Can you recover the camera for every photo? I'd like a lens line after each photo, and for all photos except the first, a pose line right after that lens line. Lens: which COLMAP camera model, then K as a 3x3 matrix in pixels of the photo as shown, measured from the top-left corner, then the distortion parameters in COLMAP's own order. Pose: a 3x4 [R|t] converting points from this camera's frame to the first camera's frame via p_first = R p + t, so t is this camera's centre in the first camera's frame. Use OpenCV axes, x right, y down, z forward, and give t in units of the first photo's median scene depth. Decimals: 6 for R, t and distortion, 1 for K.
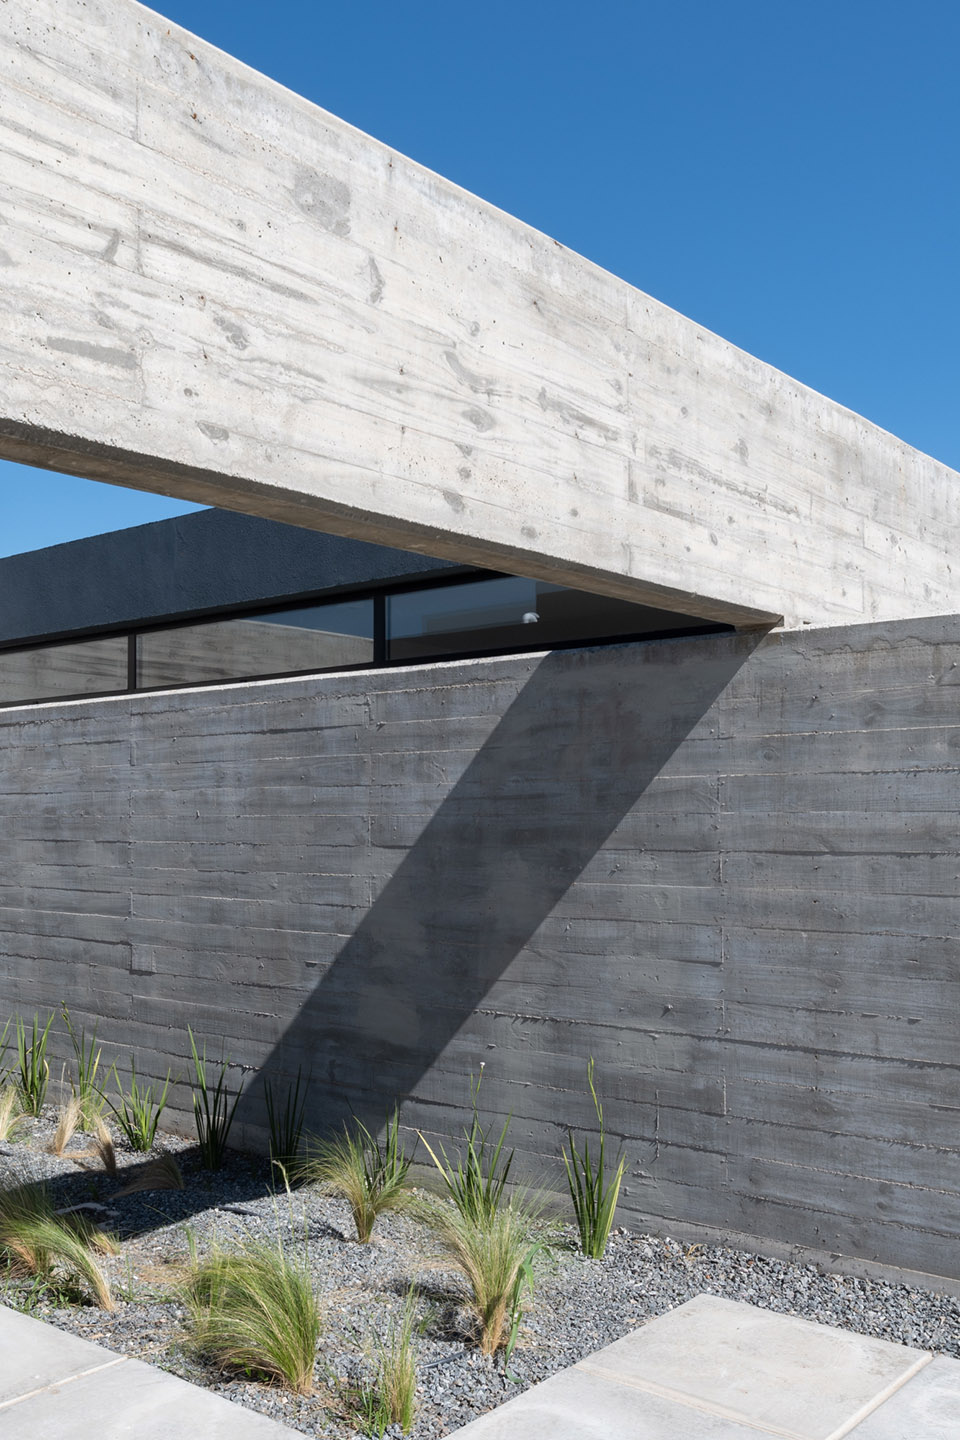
lens RADIAL K [[1305.9, 0, 434.0], [0, 1305.9, 786.3], [0, 0, 1]] dist [0.002888, 0.000000]
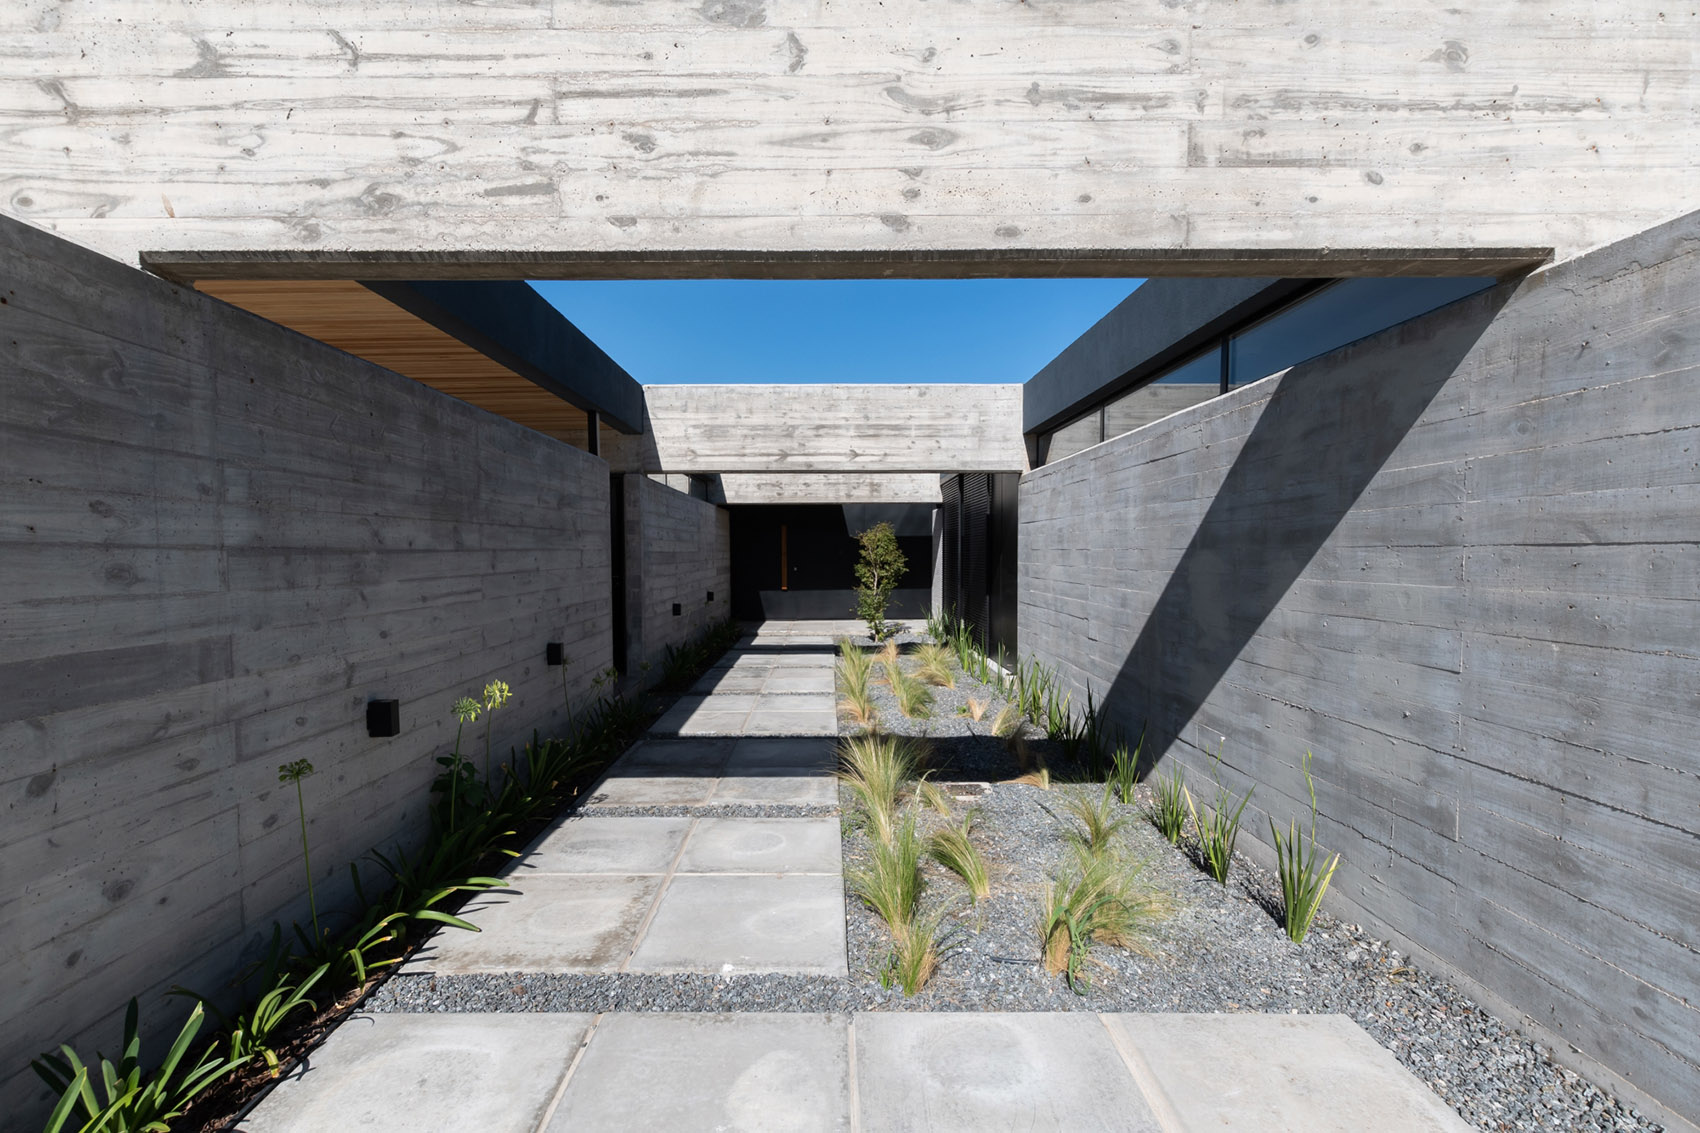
lens RADIAL K [[767.4, 0, 831.2], [0, 767.4, 587.9], [0, 0, 1]] dist [0.009950, -0.003835]
pose [[0.650153, 0.038881, -0.758808, 0.332945], [0.016662, 0.997720, 0.065398, 0.036448], [0.759620, -0.055162, 0.648023, 0.337360]]
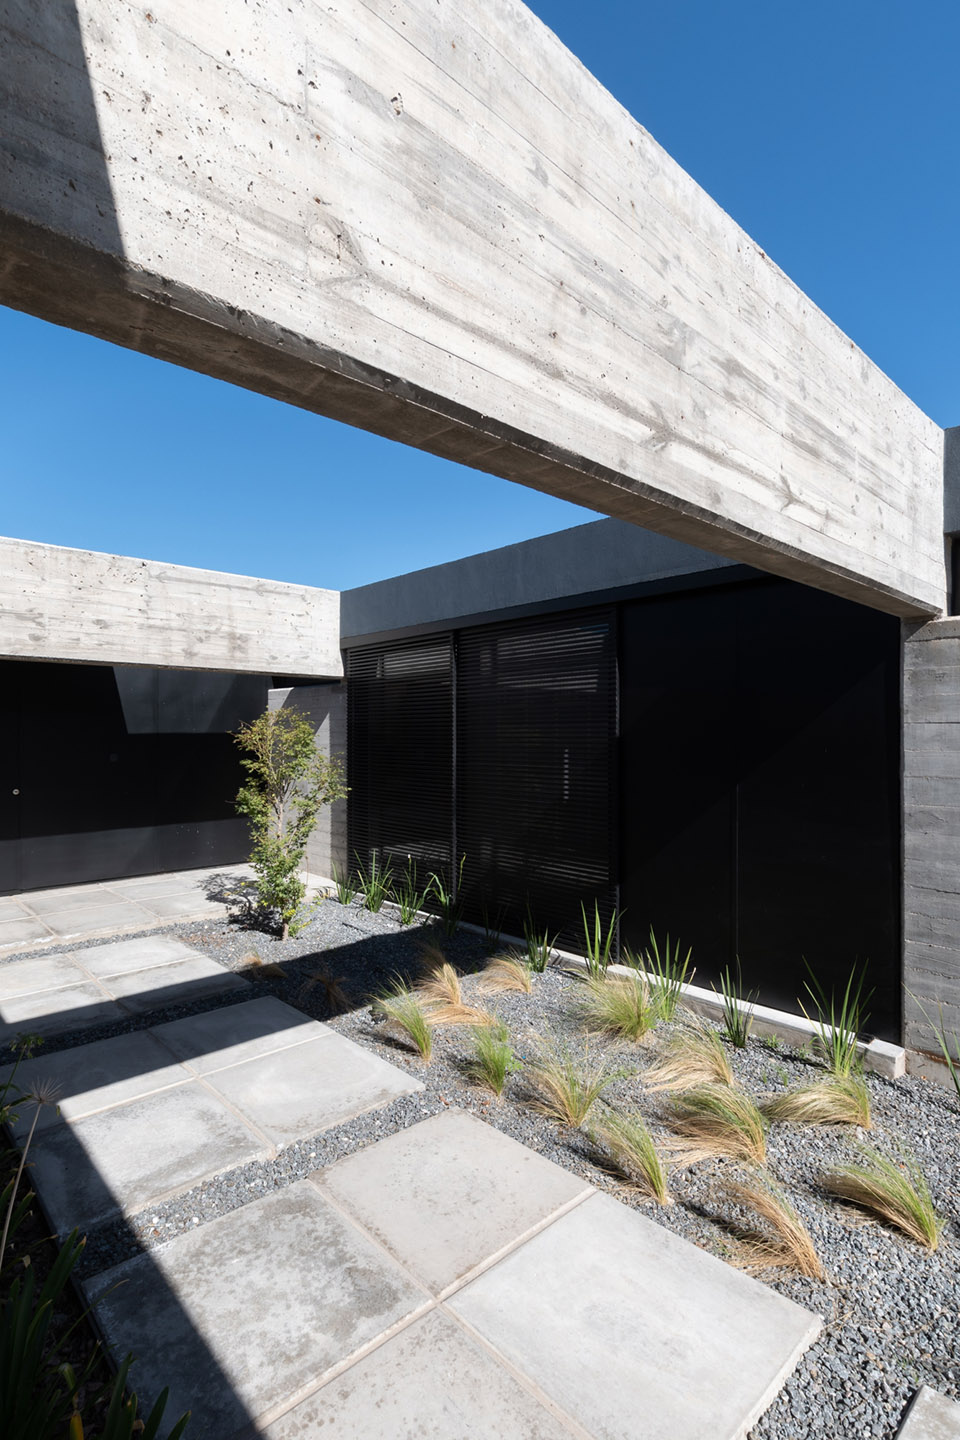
lens RADIAL K [[698.7, 0, 438.4], [0, 698.7, 736.7], [0, 0, 1]] dist [0.012832, -0.004655]
pose [[0.990067, 0.004003, -0.140537, -1.072963], [-0.000905, 0.999755, 0.022098, 0.010736], [0.140591, -0.021752, 0.989829, 0.967305]]
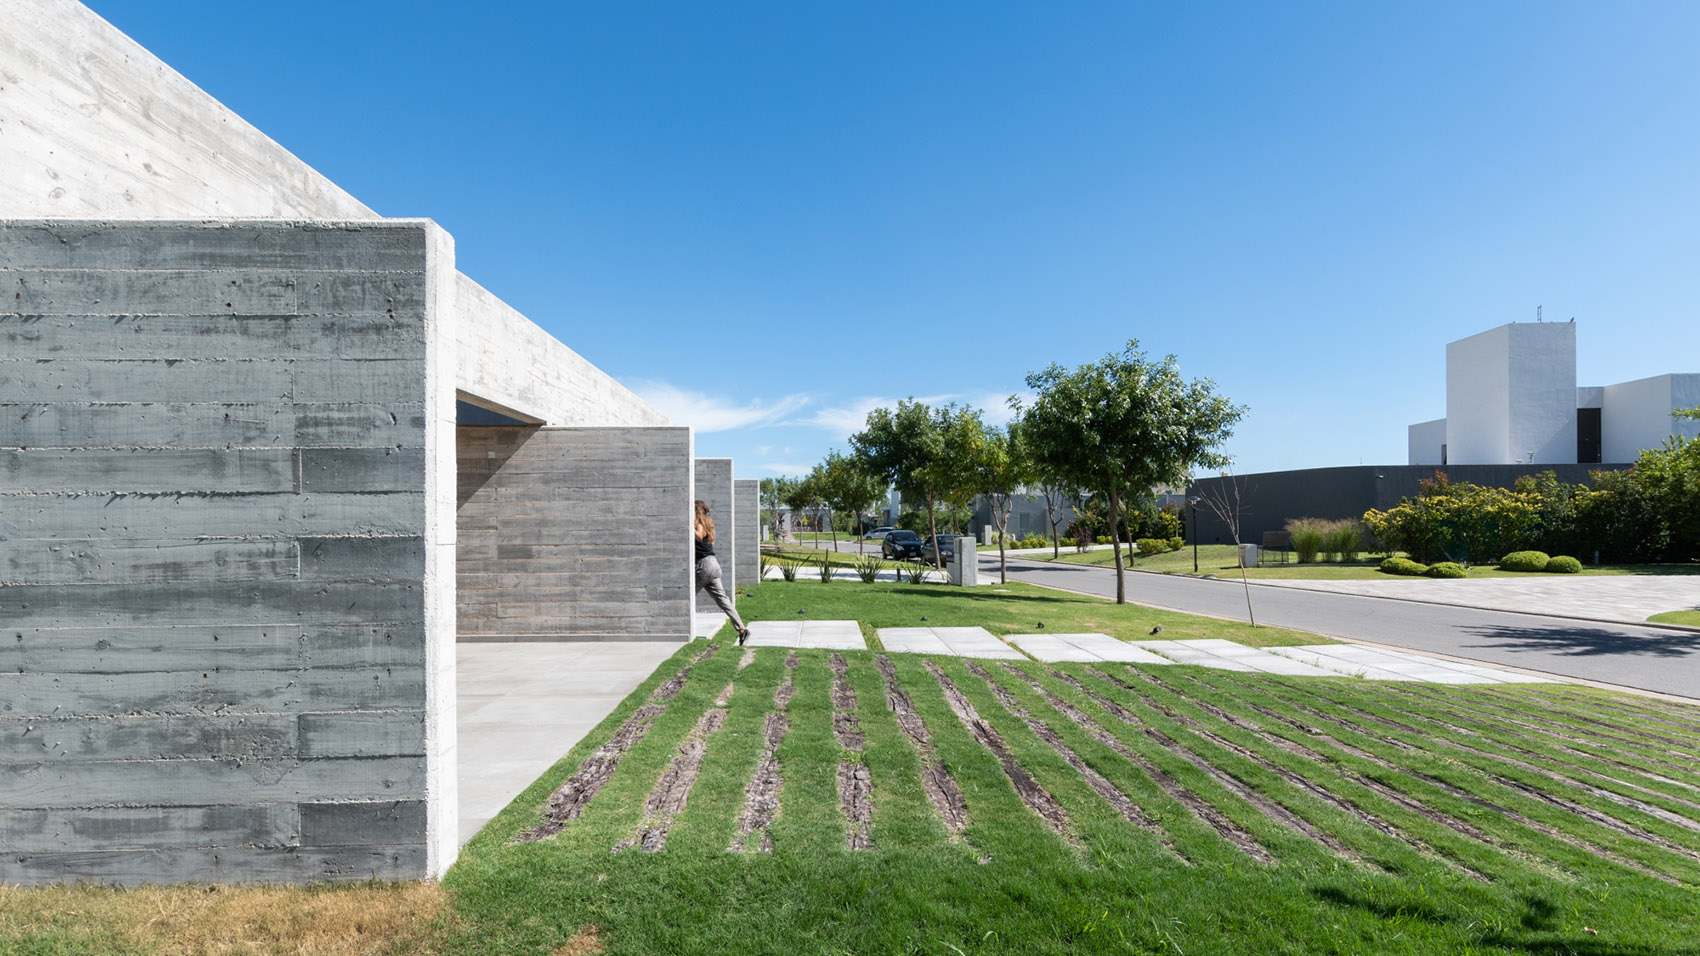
lens RADIAL K [[842.5, 0, 851.8], [0, 842.5, 525.2], [0, 0, 1]] dist [0.005565, -0.003187]
pose [[0.736553, 0.001087, 0.676379, -0.995565], [-0.013204, 0.999831, 0.012772, 0.045359], [-0.676251, -0.018338, 0.736443, -1.373473]]
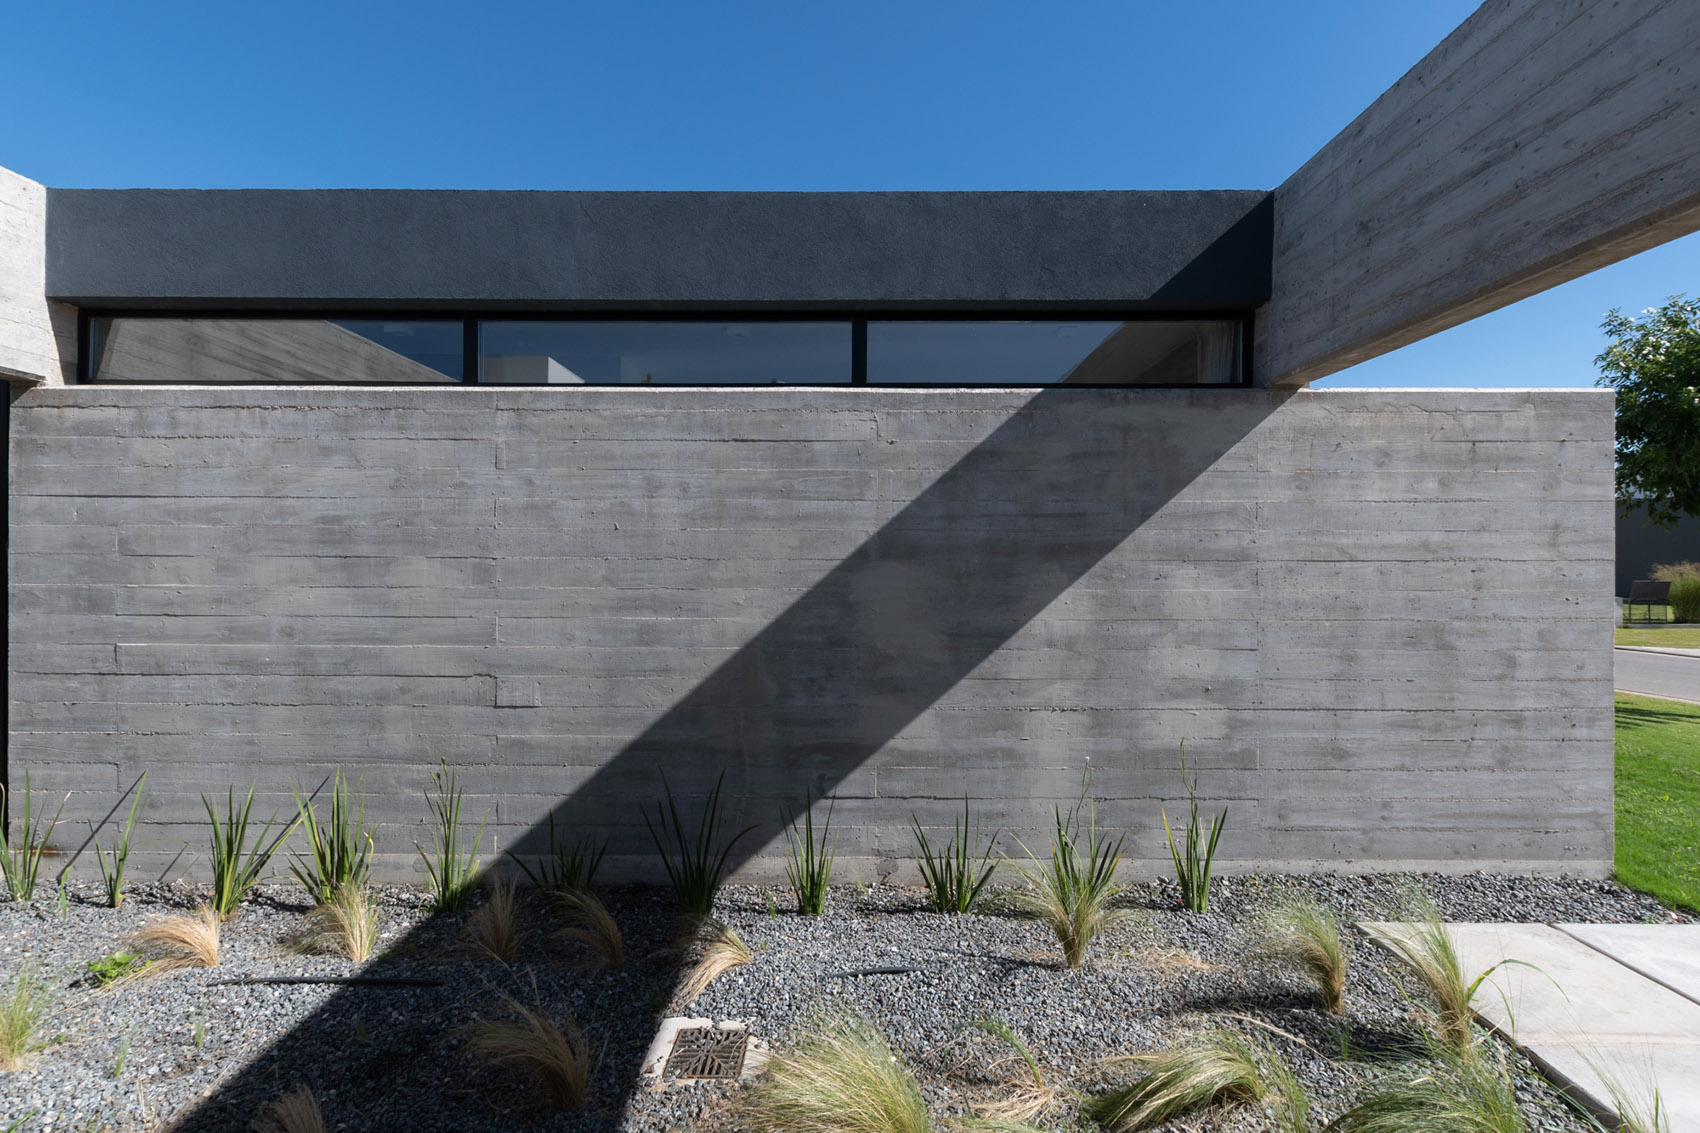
lens RADIAL K [[767.4, 0, 883.4], [0, 767.4, 559.4], [0, 0, 1]] dist [0.009950, -0.003835]
pose [[0.765040, 0.010681, 0.643894, -0.529036], [-0.021705, 0.999722, 0.009205, 0.048673], [-0.643617, -0.021018, 0.765059, 0.656553]]
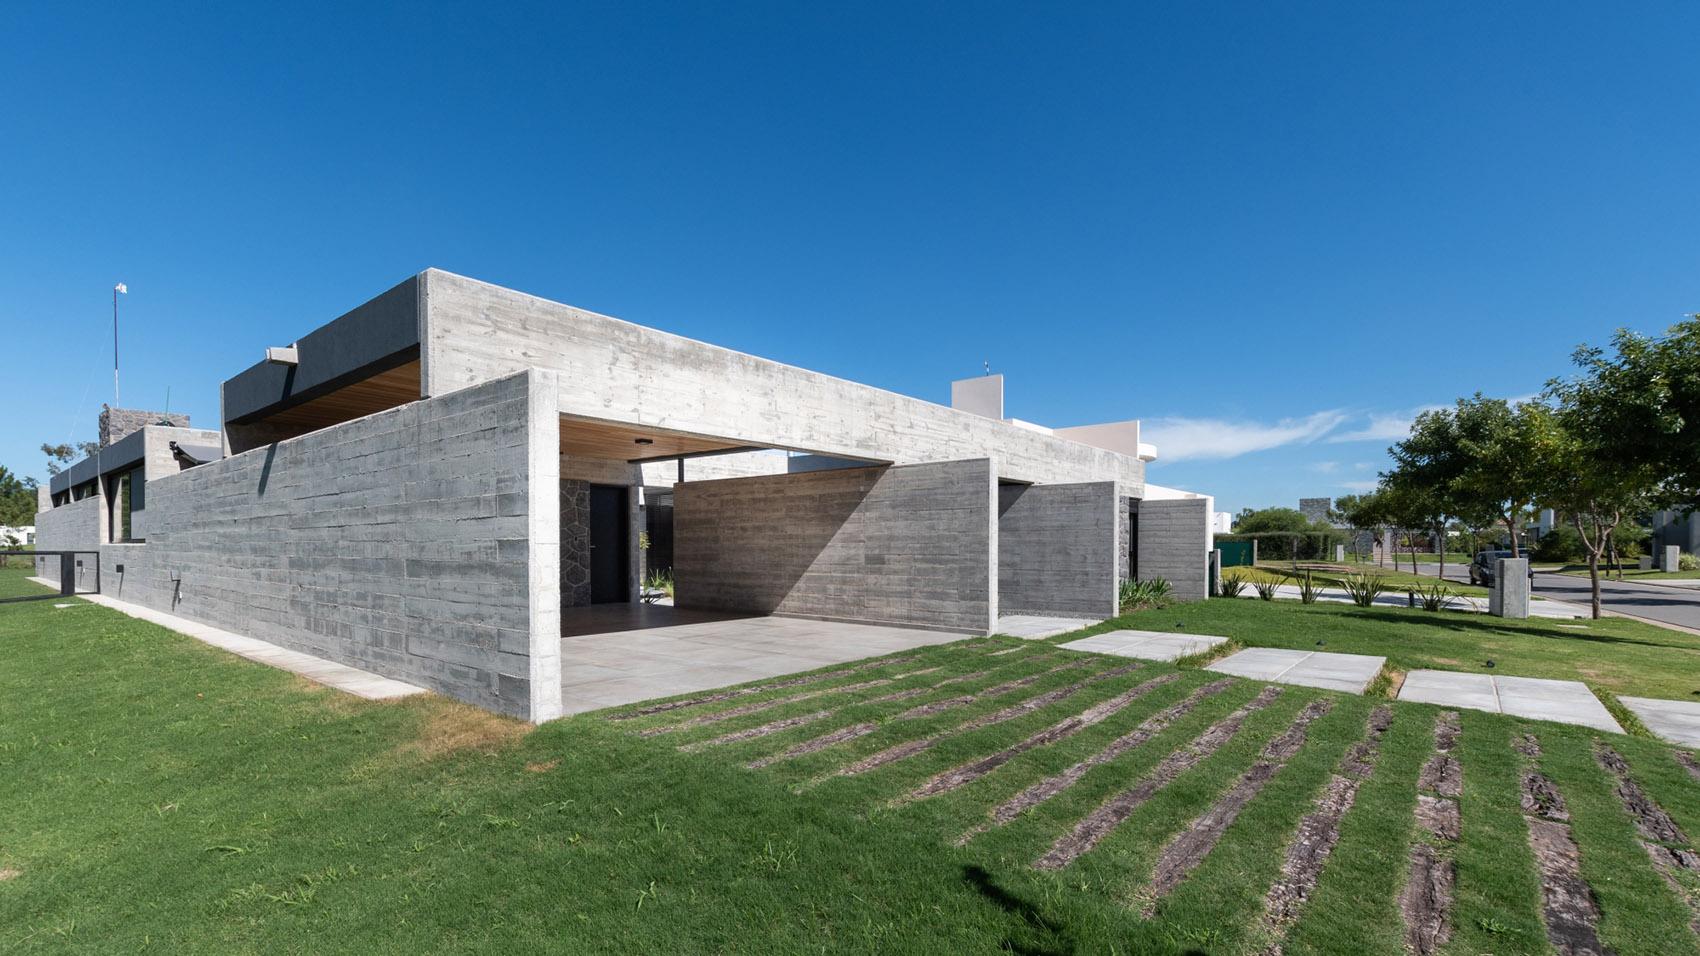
lens RADIAL K [[743.1, 0, 851.4], [0, 743.1, 559.6], [0, 0, 1]] dist [0.009280, 0.000307]
pose [[0.999785, 0.004583, 0.020204, -0.449560], [-0.005377, 0.999209, 0.039408, 0.050919], [-0.020008, -0.039508, 0.999019, -1.695241]]
